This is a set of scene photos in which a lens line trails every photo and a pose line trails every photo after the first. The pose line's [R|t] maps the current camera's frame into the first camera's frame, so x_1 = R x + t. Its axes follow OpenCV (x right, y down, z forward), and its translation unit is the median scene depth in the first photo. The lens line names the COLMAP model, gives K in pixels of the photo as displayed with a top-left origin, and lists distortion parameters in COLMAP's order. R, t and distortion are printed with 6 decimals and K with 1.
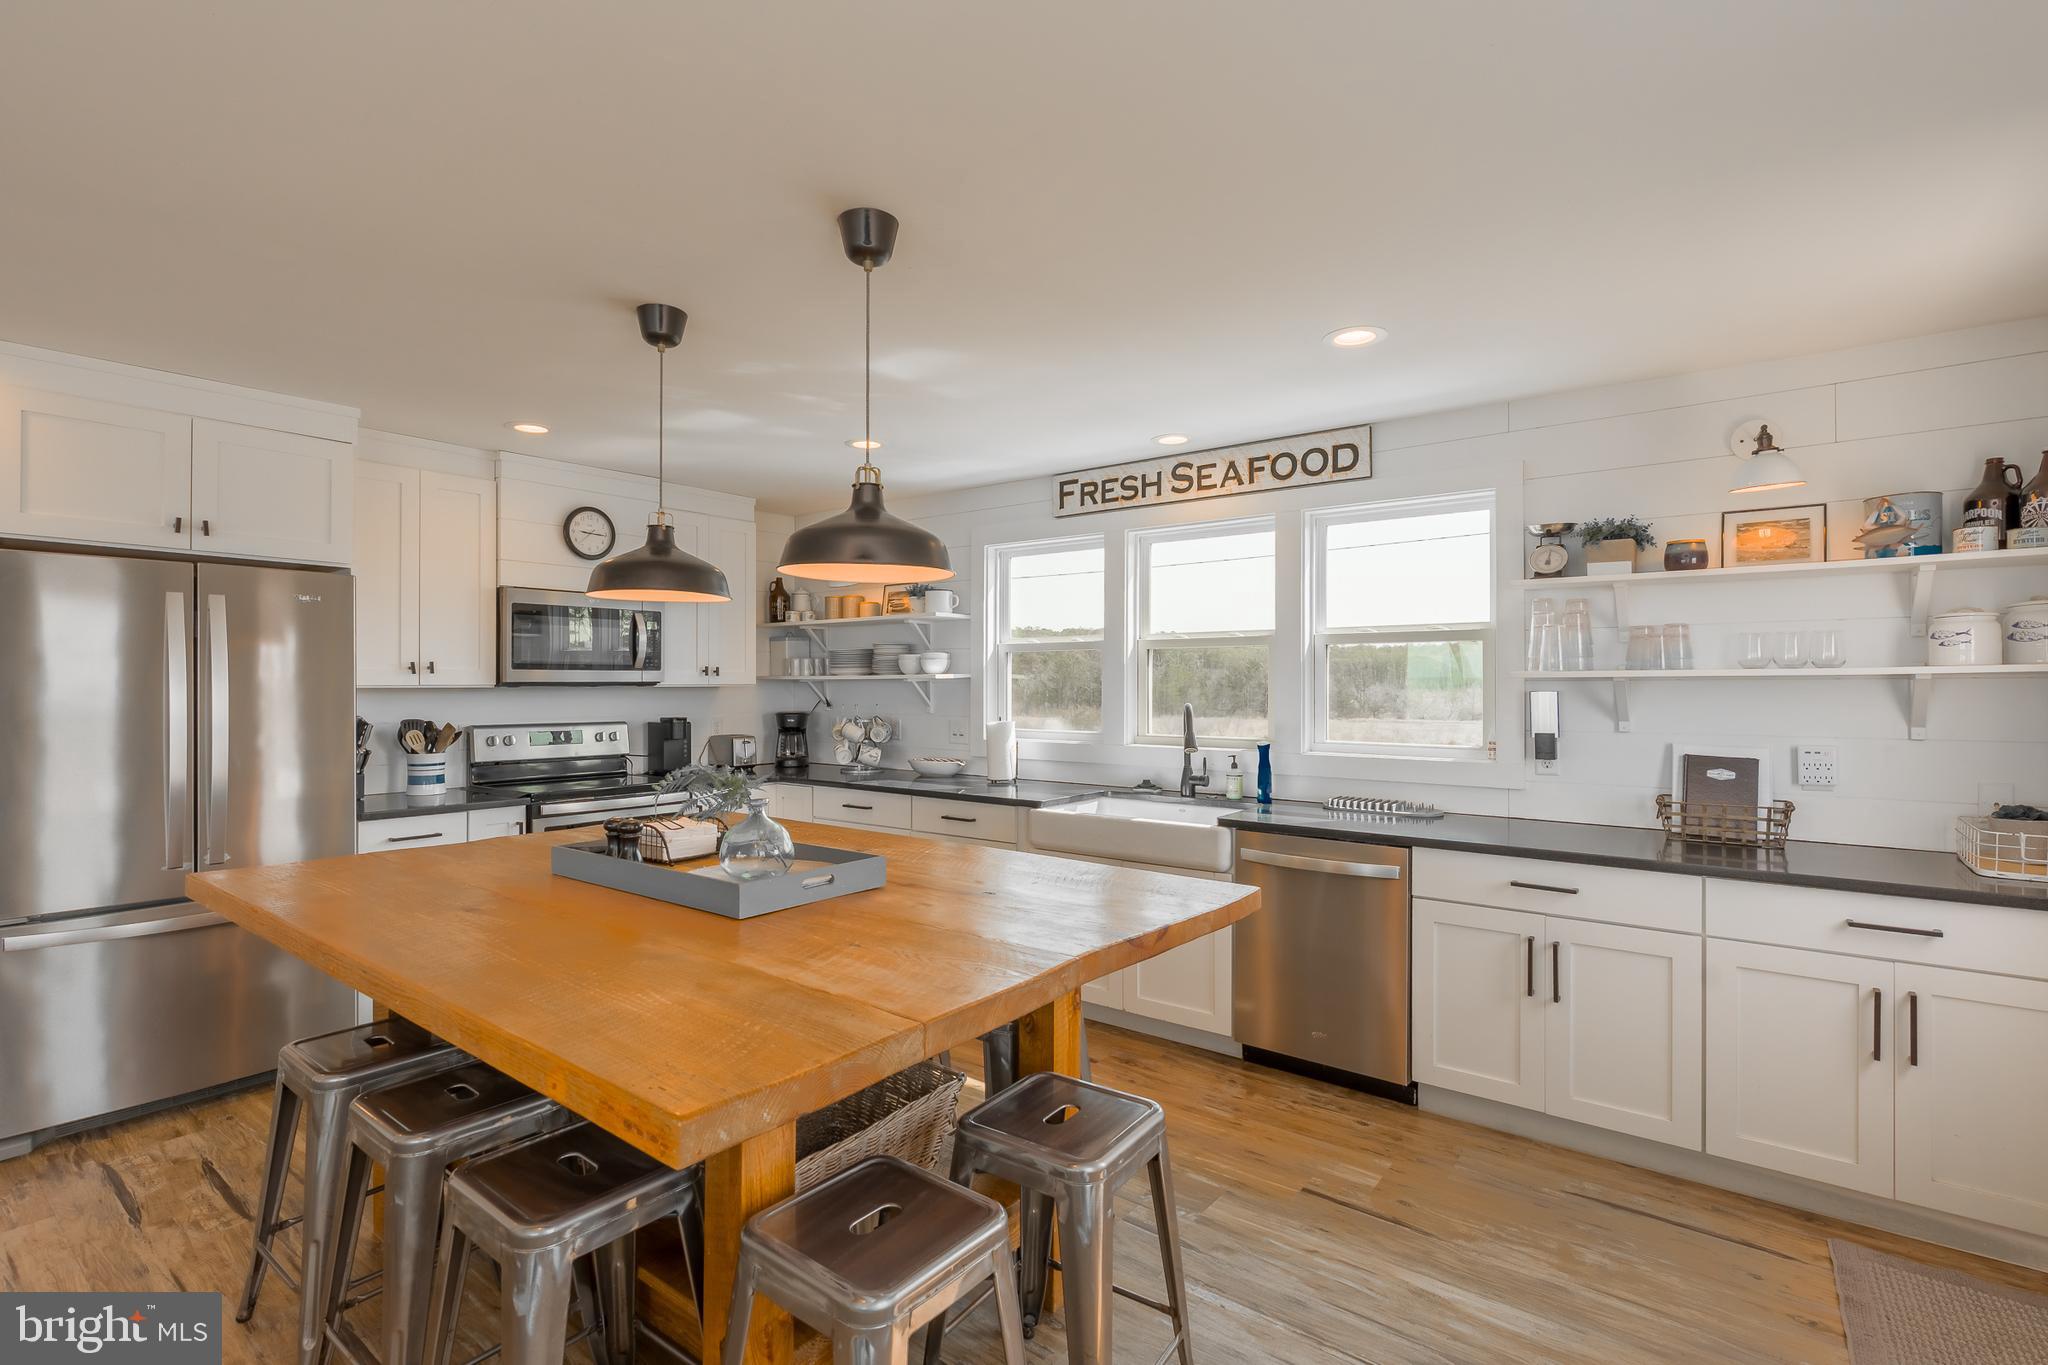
lens RADIAL K [[929.2, 0, 1018.1], [0, 929.2, 691.6], [0, 0, 1]] dist [-0.016029, 0.000069]
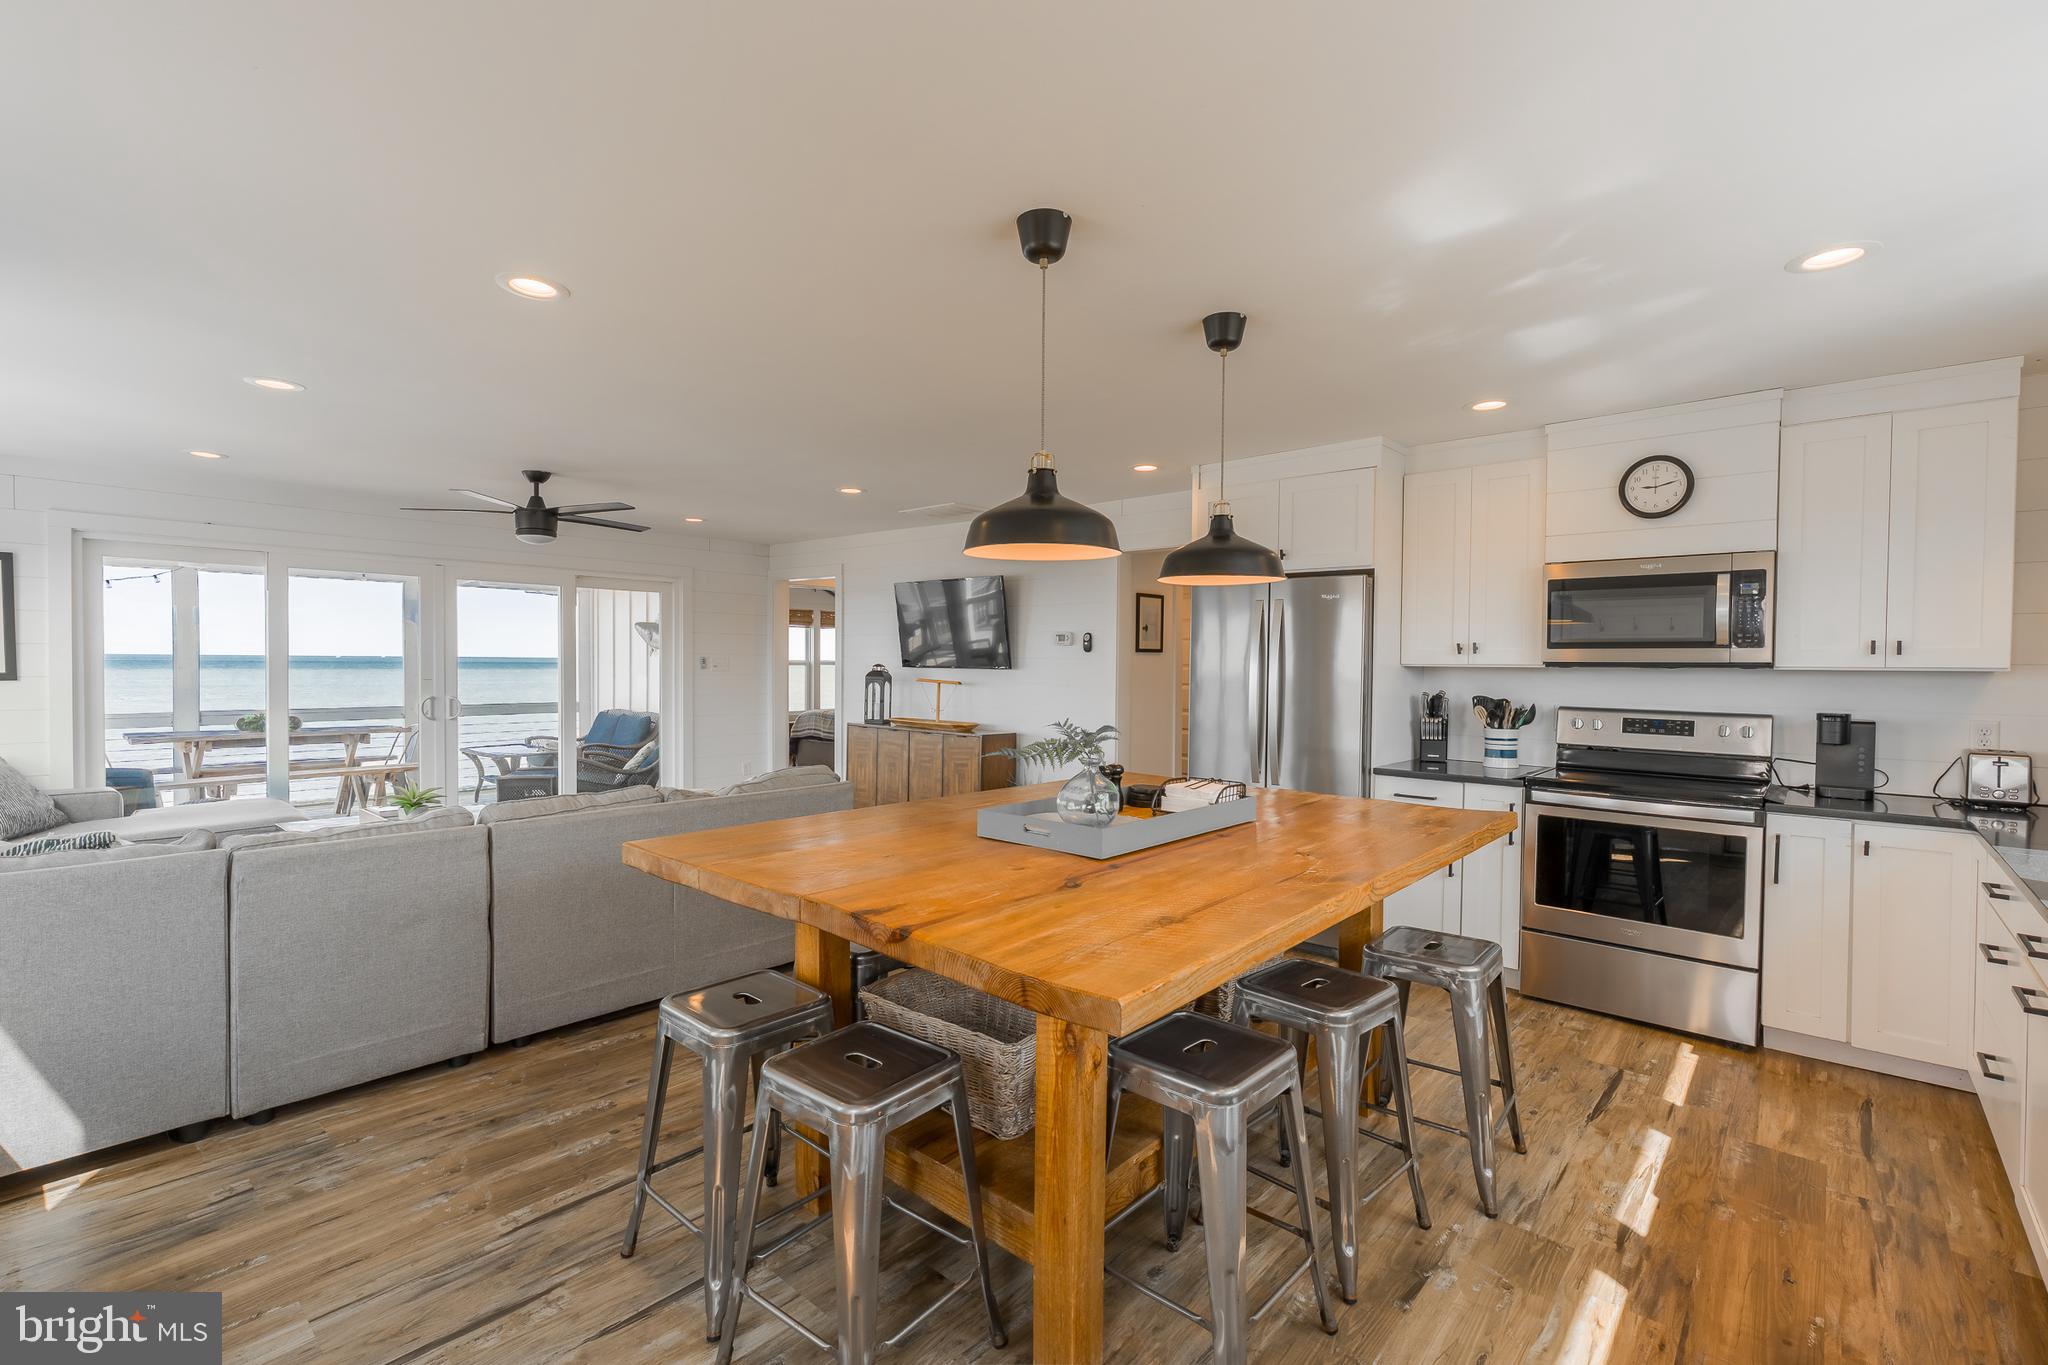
lens RADIAL K [[929.3, 0, 1032.2], [0, 929.3, 688.0], [0, 0, 1]] dist [-0.002255, -0.001176]
pose [[-0.069887, 0.027843, -0.997166, 0.452496], [-0.022237, 0.999319, 0.029462, 0.000397], [0.997307, 0.024233, -0.069221, 0.529485]]
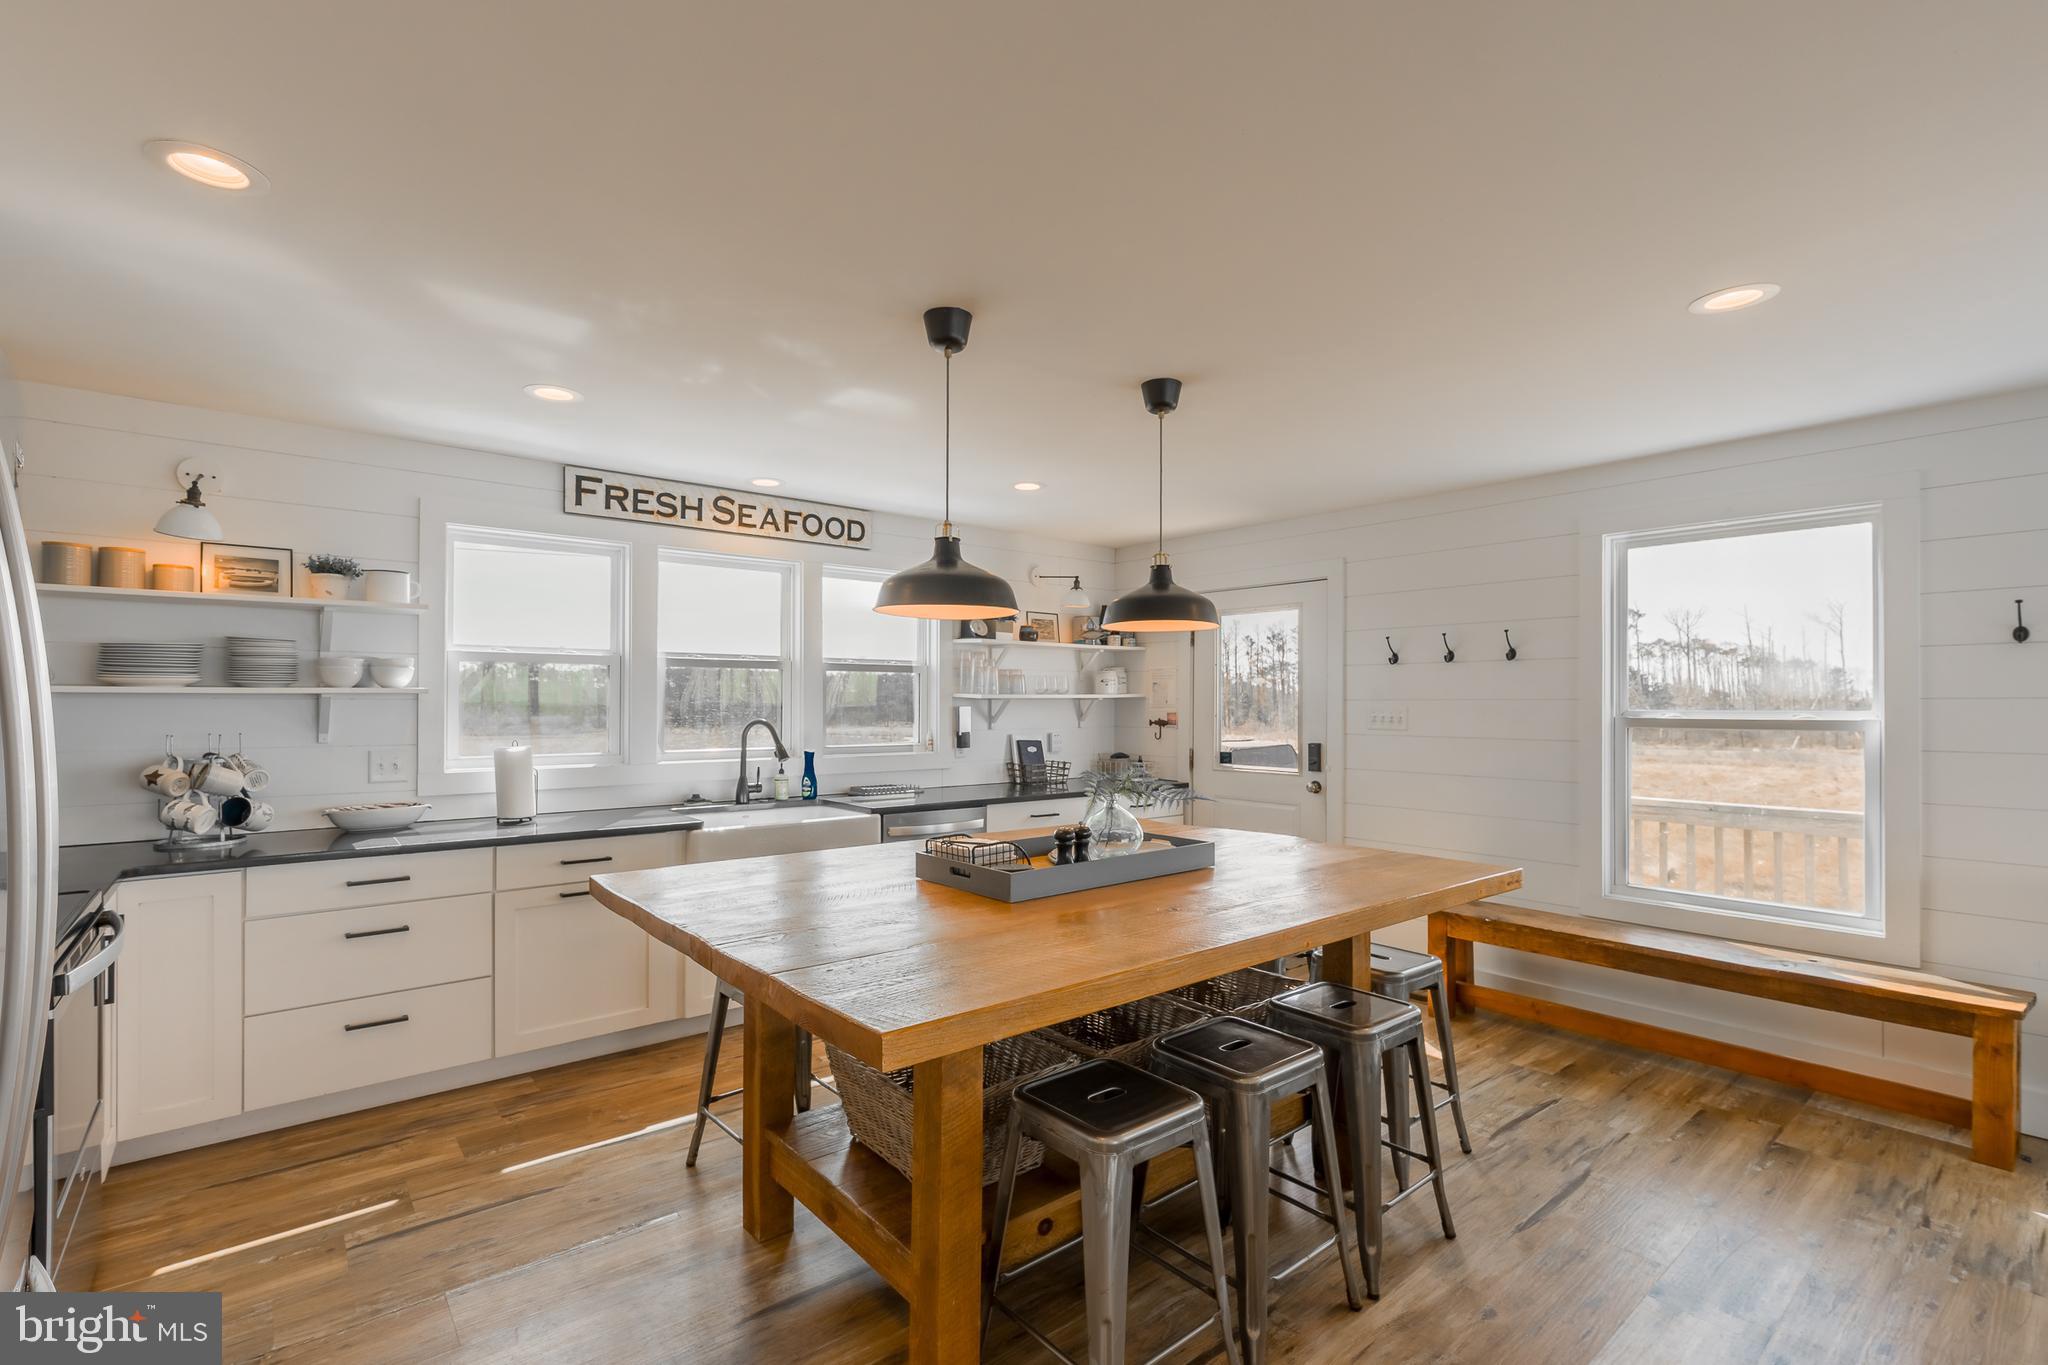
lens RADIAL K [[929.2, 0, 1018.1], [0, 929.2, 691.6], [0, 0, 1]] dist [-0.016029, 0.000069]
pose [[0.225022, 0.012557, 0.974273, -0.820795], [0.009405, 0.999842, -0.015059, -0.000347], [-0.974308, 0.012552, 0.224869, 0.441795]]
